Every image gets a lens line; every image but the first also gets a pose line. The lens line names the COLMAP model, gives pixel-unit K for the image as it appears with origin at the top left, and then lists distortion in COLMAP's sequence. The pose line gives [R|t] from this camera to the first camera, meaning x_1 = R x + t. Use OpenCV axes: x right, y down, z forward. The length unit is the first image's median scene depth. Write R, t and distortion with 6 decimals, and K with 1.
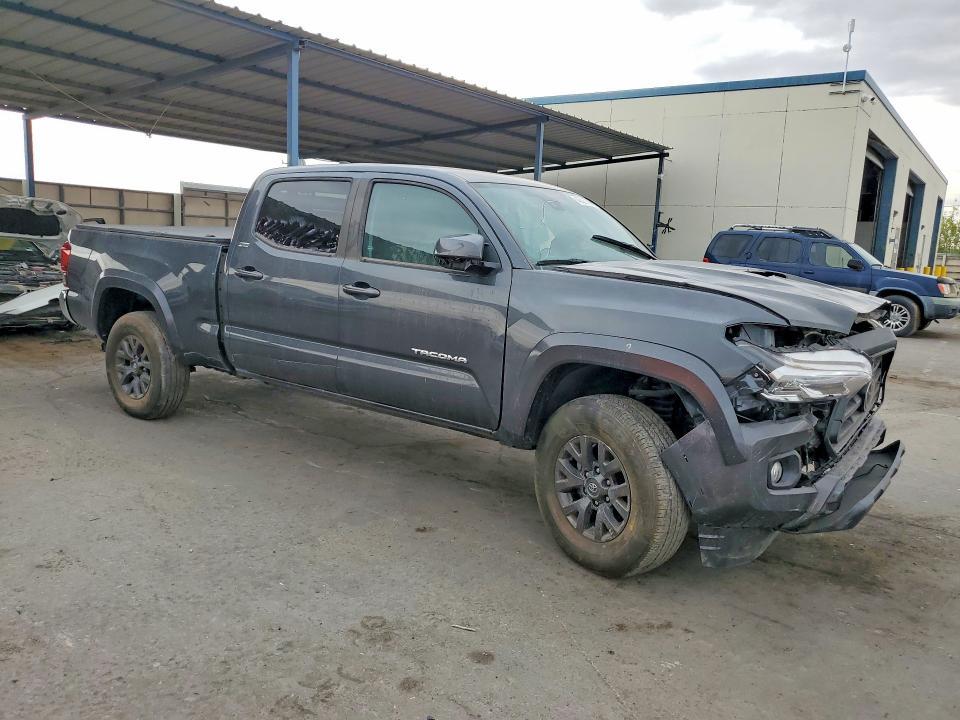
lens RADIAL K [[749.6, 0, 480.0], [0, 749.6, 360.0], [0, 0, 1]] dist [0.030993, -0.003420]
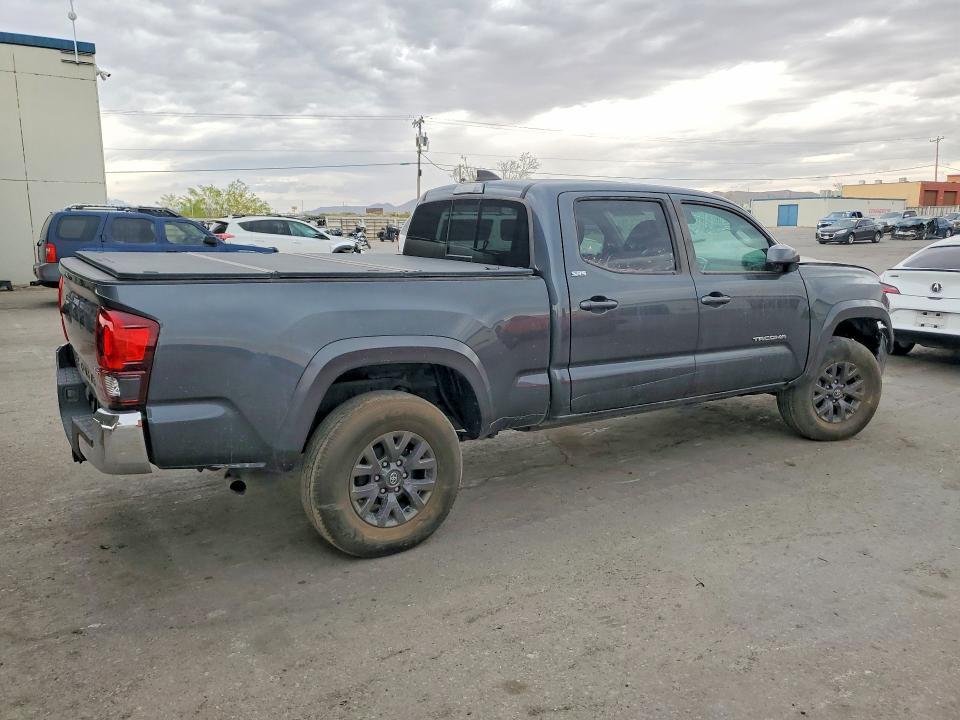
lens RADIAL K [[749.6, 0, 480.0], [0, 749.6, 360.0], [0, 0, 1]] dist [0.030993, -0.003420]
pose [[0.339610, -0.208372, 0.917195, -0.708708], [0.163924, 0.973340, 0.160431, -0.128949], [-0.926172, 0.095866, 0.364713, 0.481658]]
